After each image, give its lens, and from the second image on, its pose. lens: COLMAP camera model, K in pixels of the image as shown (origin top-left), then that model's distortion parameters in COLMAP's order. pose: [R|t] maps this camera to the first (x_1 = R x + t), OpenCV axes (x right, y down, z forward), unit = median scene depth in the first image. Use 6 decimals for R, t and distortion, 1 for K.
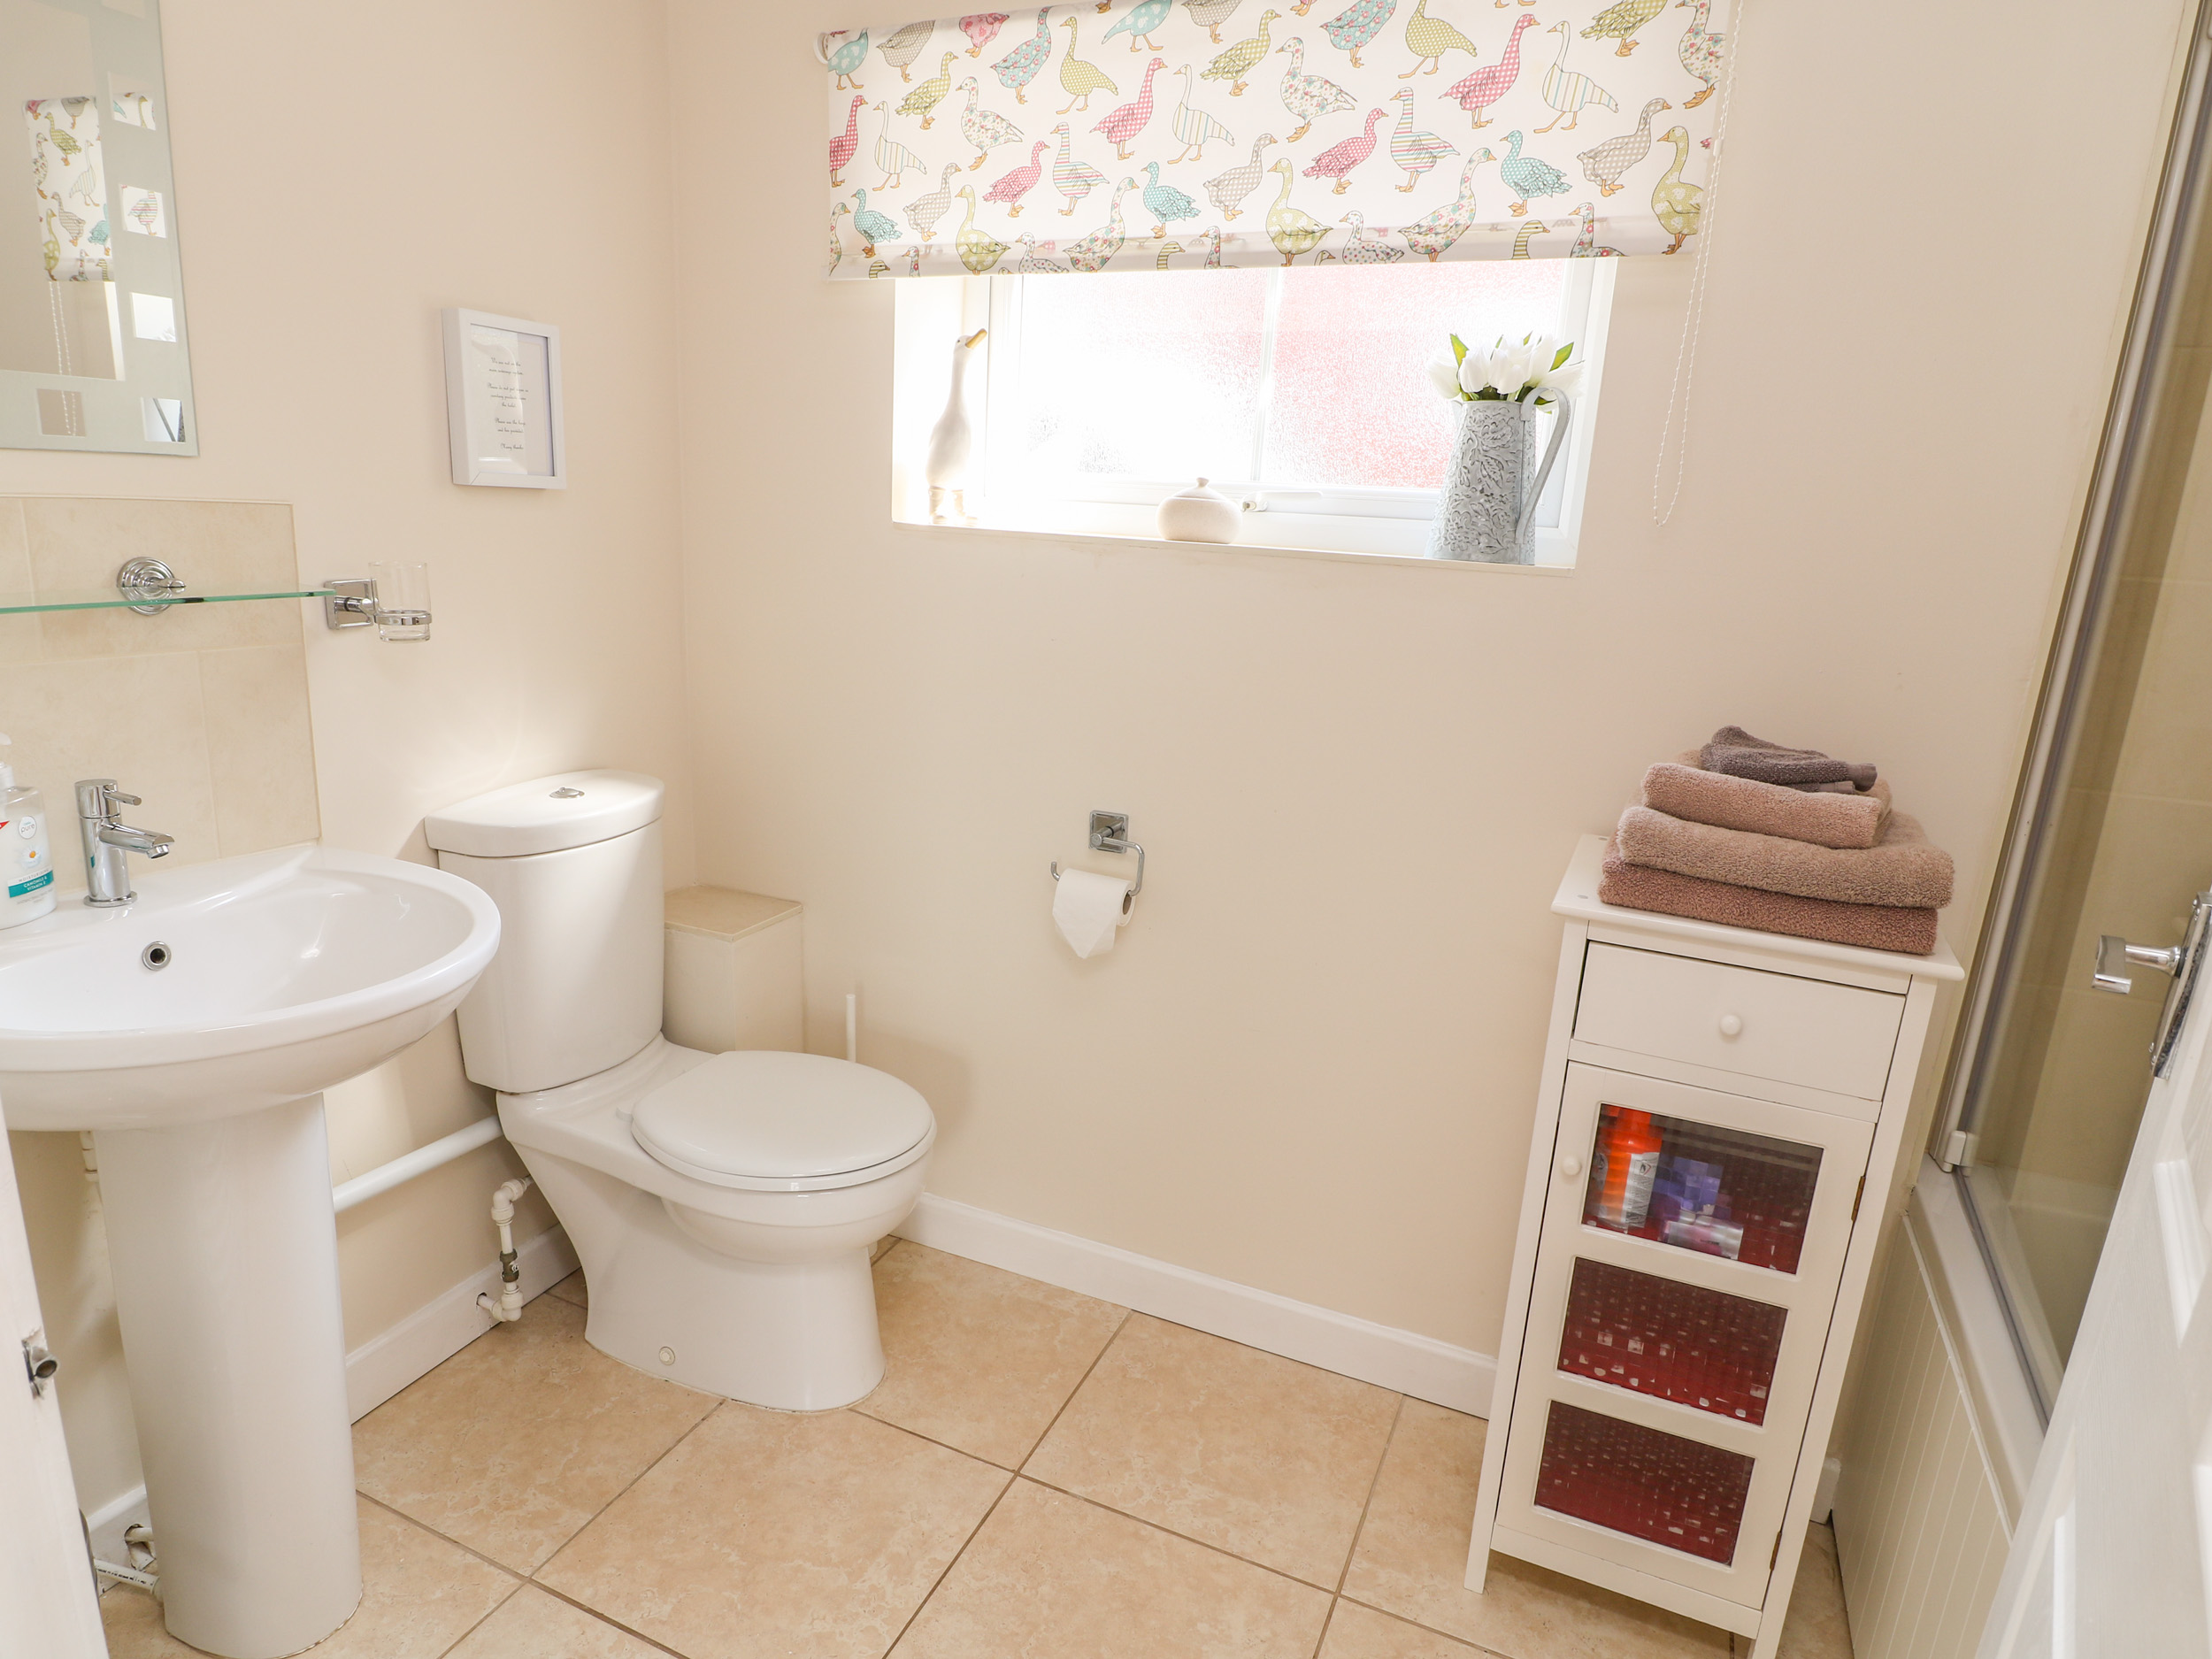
lens RADIAL K [[1273.5, 0, 1106.0], [0, 1273.5, 829.5], [0, 0, 1]] dist [0.003438, -0.015461]
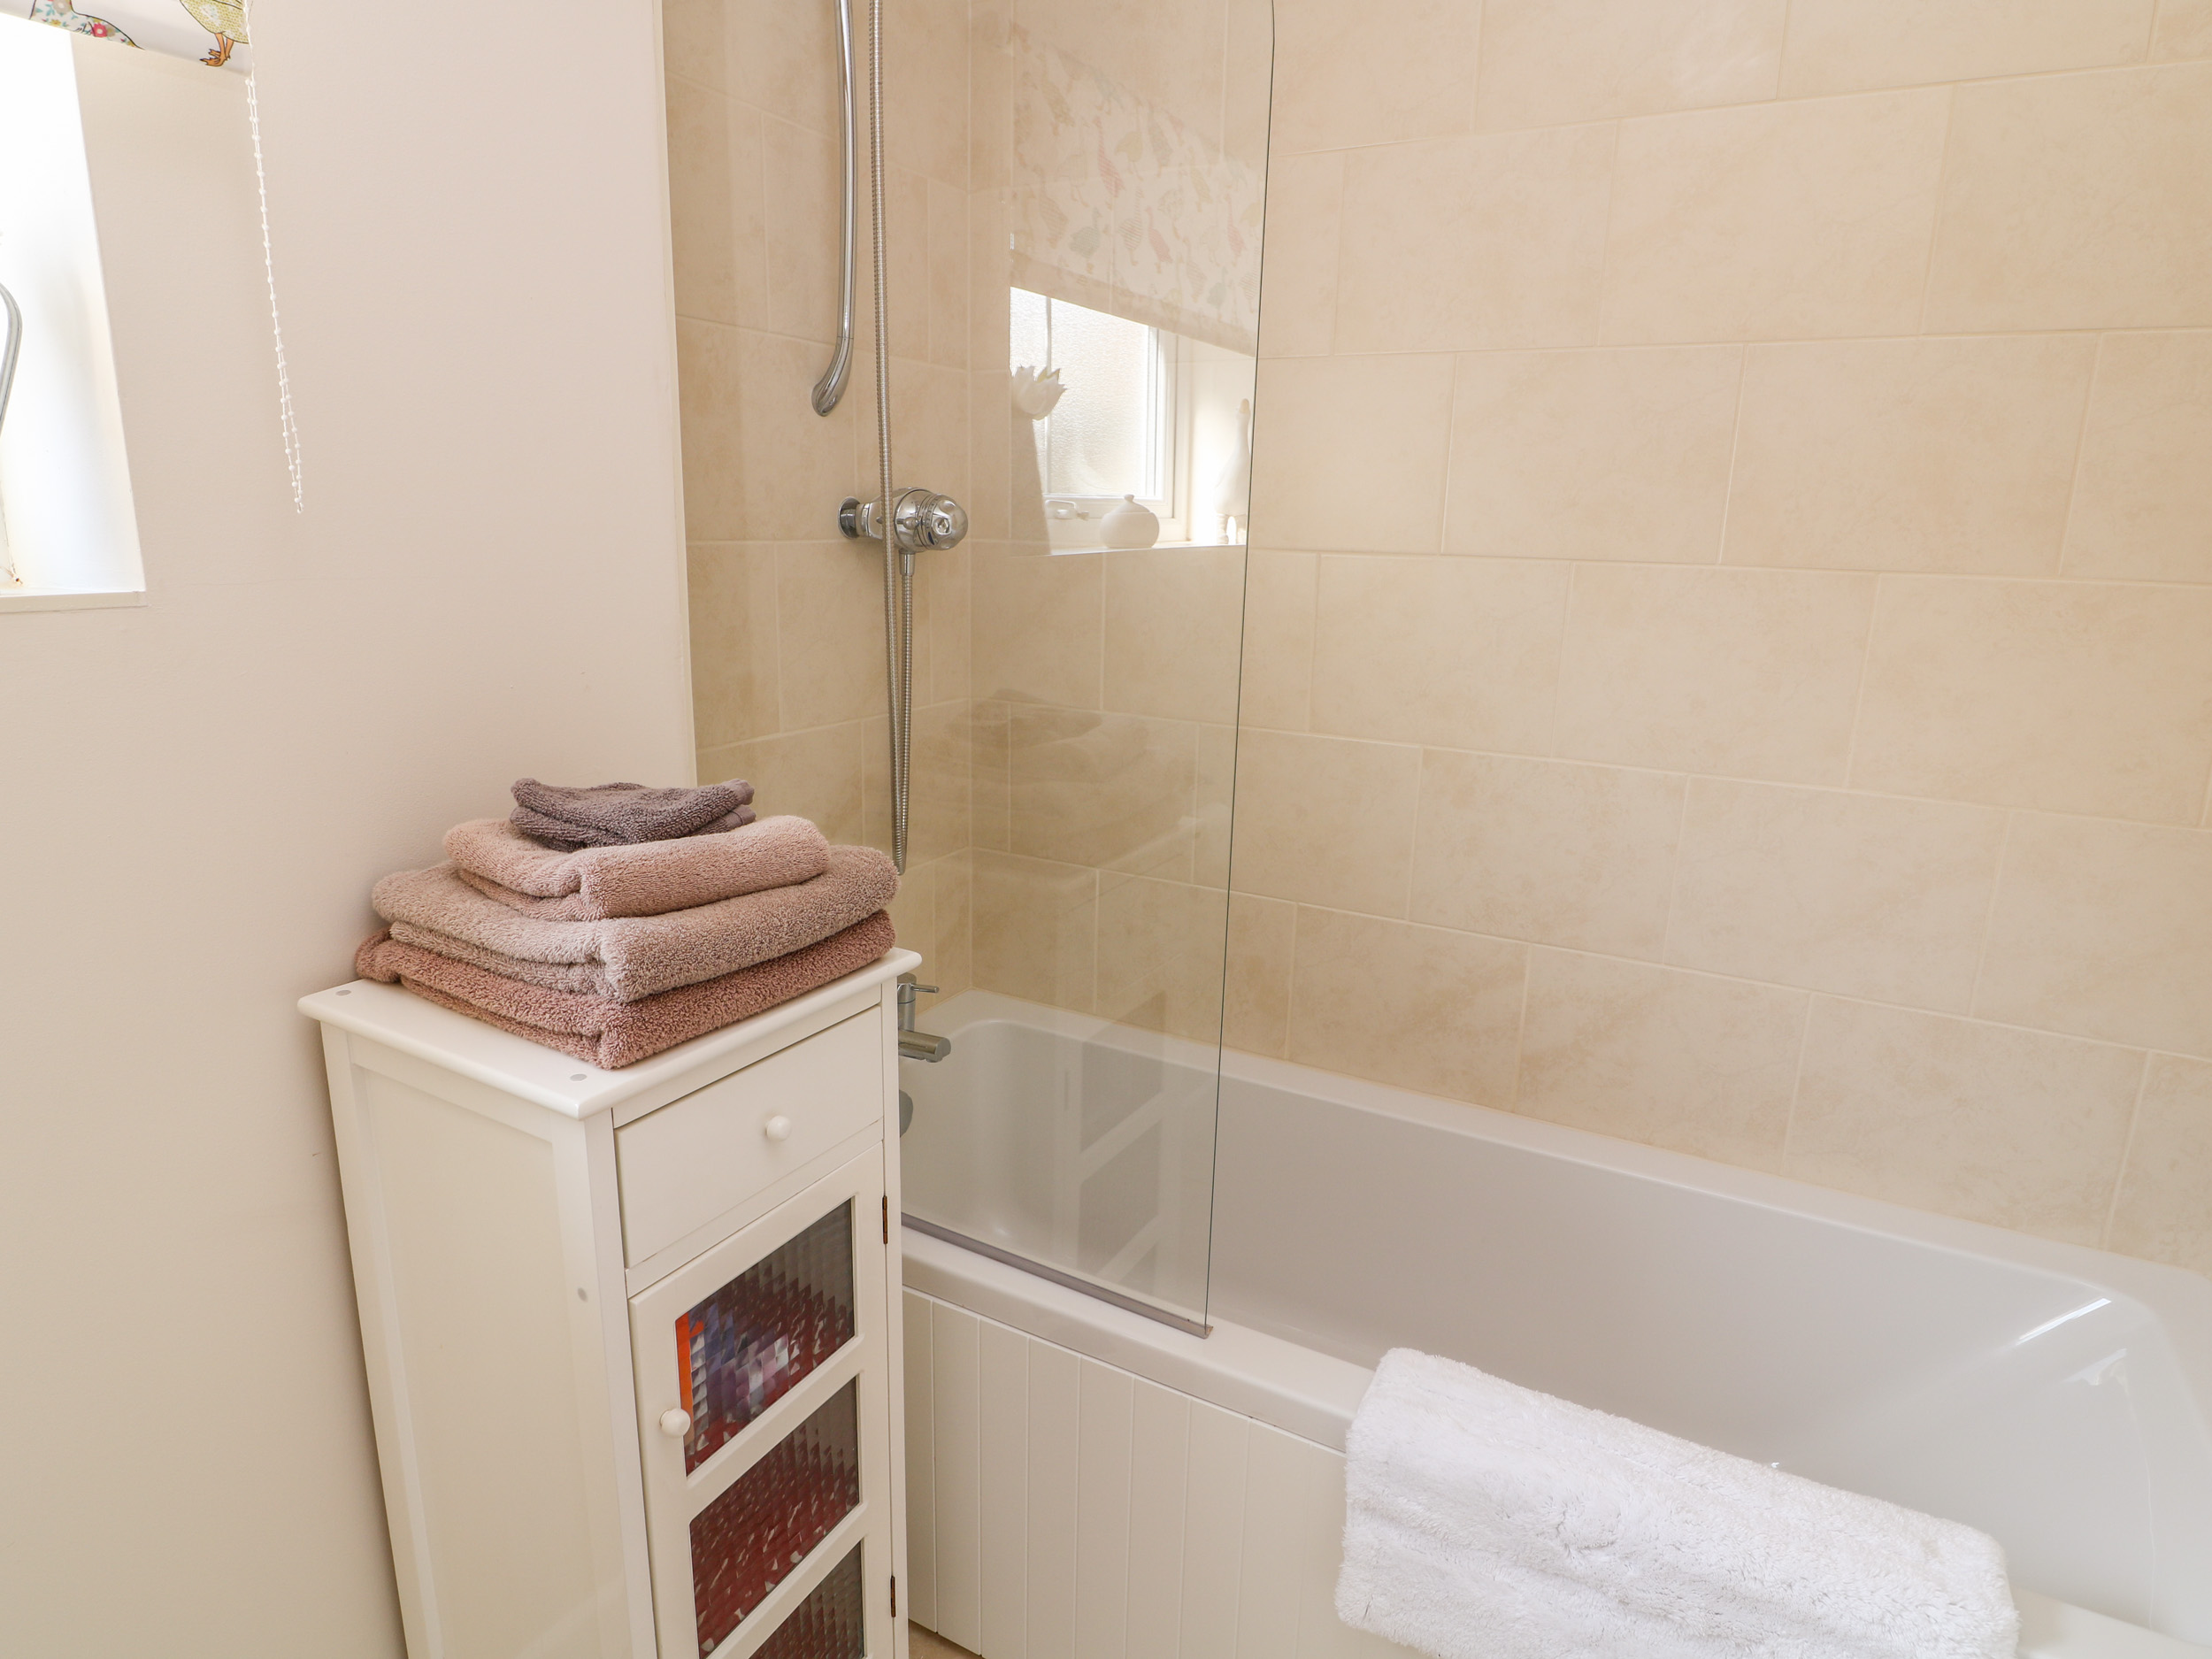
lens RADIAL K [[1273.5, 0, 1106.0], [0, 1273.5, 829.5], [0, 0, 1]] dist [0.003438, -0.015461]
pose [[0.087725, -0.281016, 0.955685, -0.211080], [0.236286, 0.937874, 0.254089, -0.179798], [-0.967716, 0.203525, 0.148675, 0.627568]]
